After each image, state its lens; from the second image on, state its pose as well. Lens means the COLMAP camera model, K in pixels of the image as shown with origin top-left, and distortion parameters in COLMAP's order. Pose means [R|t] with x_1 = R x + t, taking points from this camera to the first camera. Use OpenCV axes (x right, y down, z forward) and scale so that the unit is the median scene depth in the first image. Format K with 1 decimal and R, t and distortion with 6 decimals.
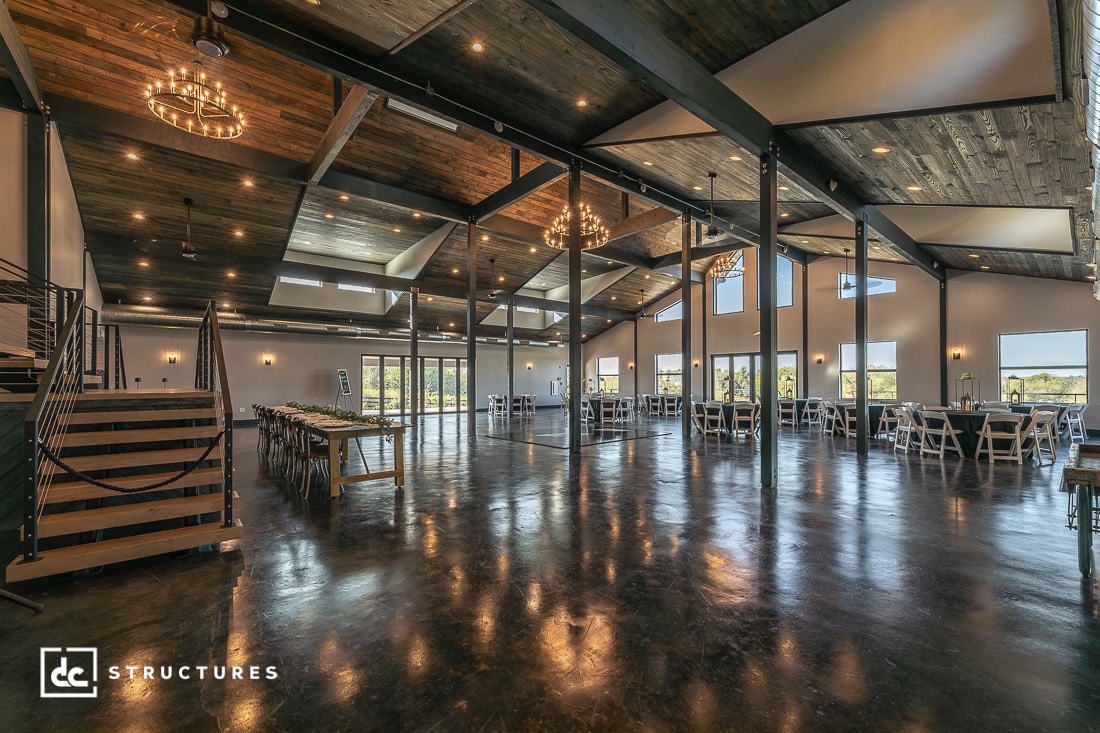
lens RADIAL K [[445.6, 0, 551.7], [0, 445.6, 378.2], [0, 0, 1]] dist [0.000356, 0.000202]
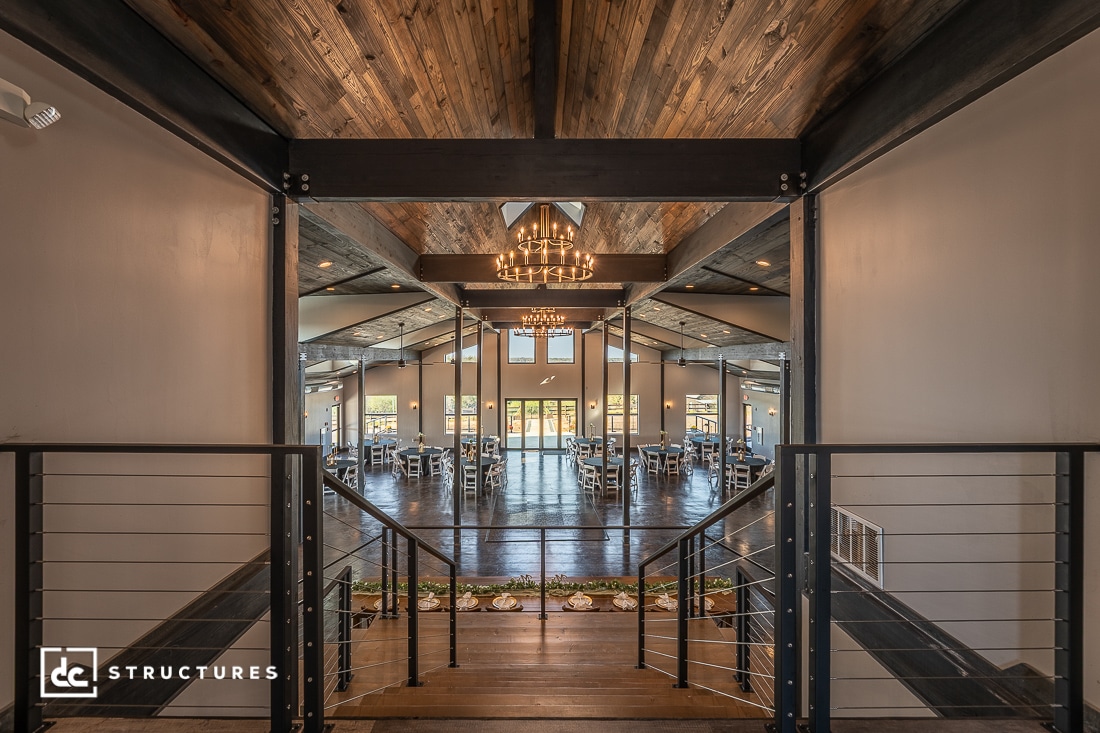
lens RADIAL K [[477.3, 0, 538.4], [0, 477.3, 359.6], [0, 0, 1]] dist [0.000932, -0.000001]
pose [[0.646366, 0.000942, 0.763027, -0.561109], [-0.005793, 0.999976, 0.003673, -0.171649], [-0.763006, -0.006794, 0.646356, 0.175579]]
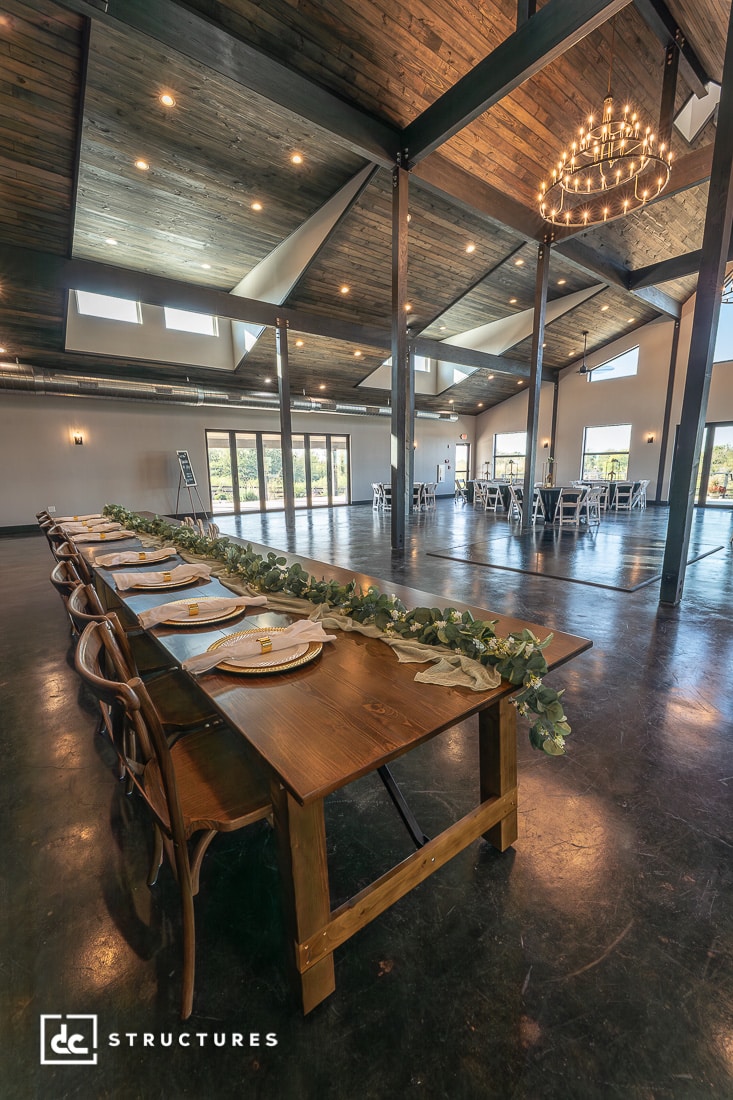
lens RADIAL K [[442.6, 0, 366.8], [0, 442.6, 552.2], [0, 0, 1]] dist [0.000395, -0.000059]
pose [[0.999500, -0.004617, -0.031283, -0.141701], [0.010738, 0.980058, 0.198423, 0.002393], [0.029743, -0.198660, 0.979617, 0.259344]]
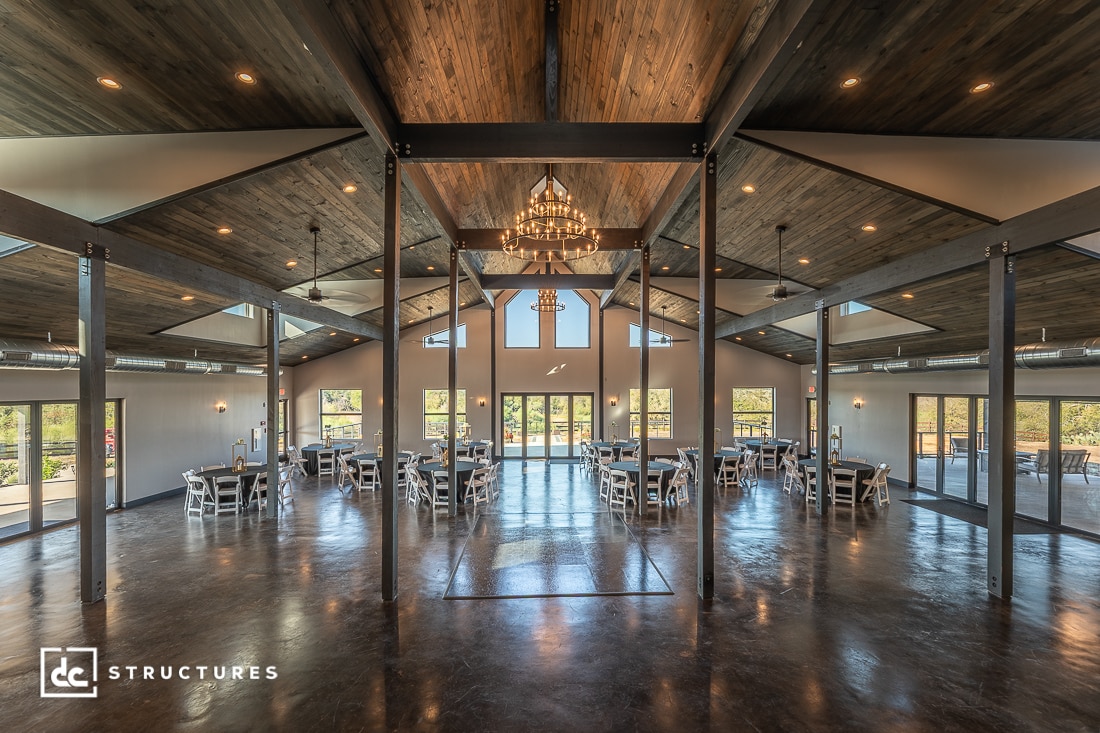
lens RADIAL K [[463.5, 0, 549.0], [0, 463.5, 390.0], [0, 0, 1]] dist [0.000337, 0.000021]
pose [[0.639046, -0.002340, 0.769165, -0.313300], [-0.005168, 0.999960, 0.007335, -0.072018], [-0.769151, -0.008662, 0.639008, 0.382481]]
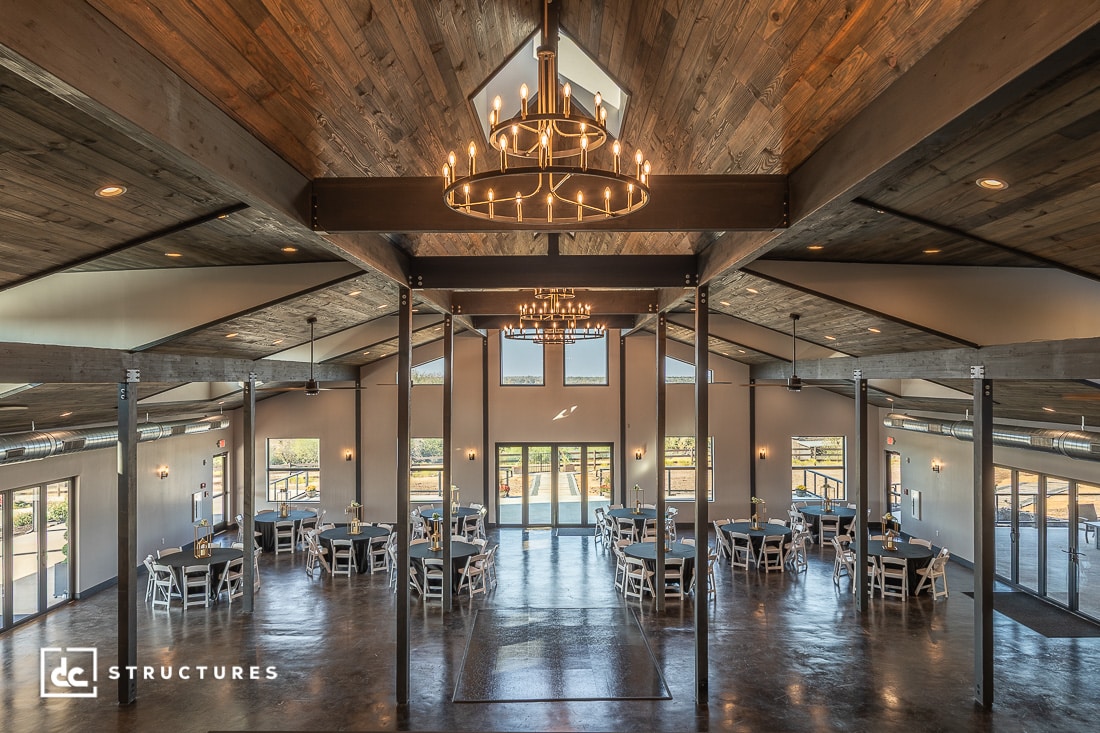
lens RADIAL K [[721.7, 0, 545.4], [0, 721.7, 369.9], [0, 0, 1]] dist [-0.002268, -0.000190]
pose [[0.654508, 0.008964, 0.756002, -0.484669], [-0.002823, 0.999952, -0.009413, -0.171452], [-0.756050, 0.004027, 0.654502, 0.232159]]
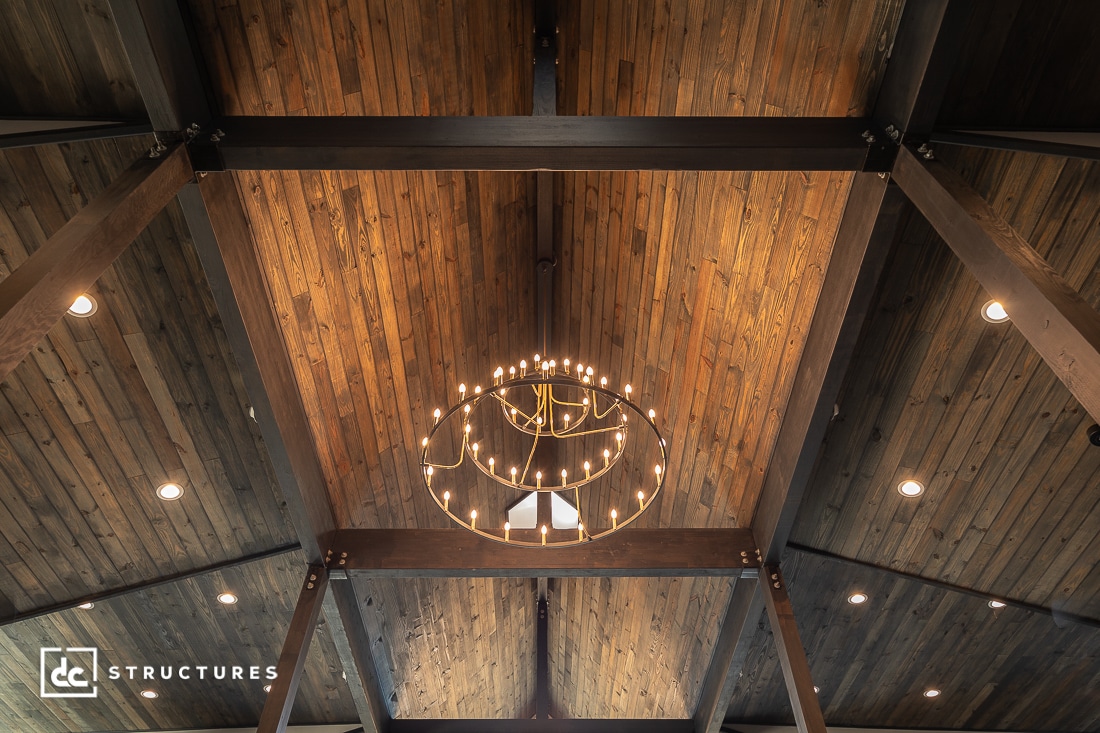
lens RADIAL K [[711.1, 0, 549.7], [0, 711.1, 366.3], [0, 0, 1]] dist [0.000290, 0.000047]
pose [[0.638937, 0.594626, 0.488037, -0.118379], [-0.002212, 0.635842, -0.771816, -0.022411], [-0.769256, 0.492062, 0.407578, 0.540279]]
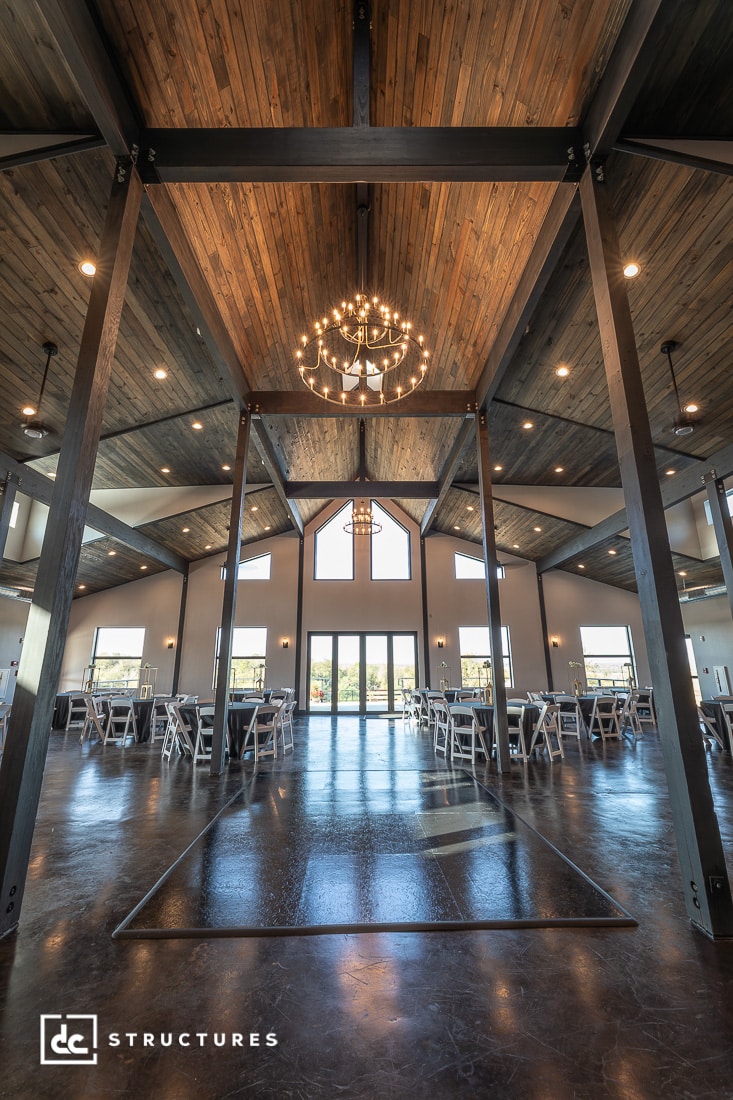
lens RADIAL K [[444.6, 0, 363.8], [0, 444.6, 550.5], [0, 0, 1]] dist [-0.000538, 0.000359]
pose [[0.643752, 0.193277, 0.740424, -0.176778], [-0.004983, 0.968616, -0.248511, 0.000623], [-0.765218, 0.156290, 0.624512, 0.490162]]
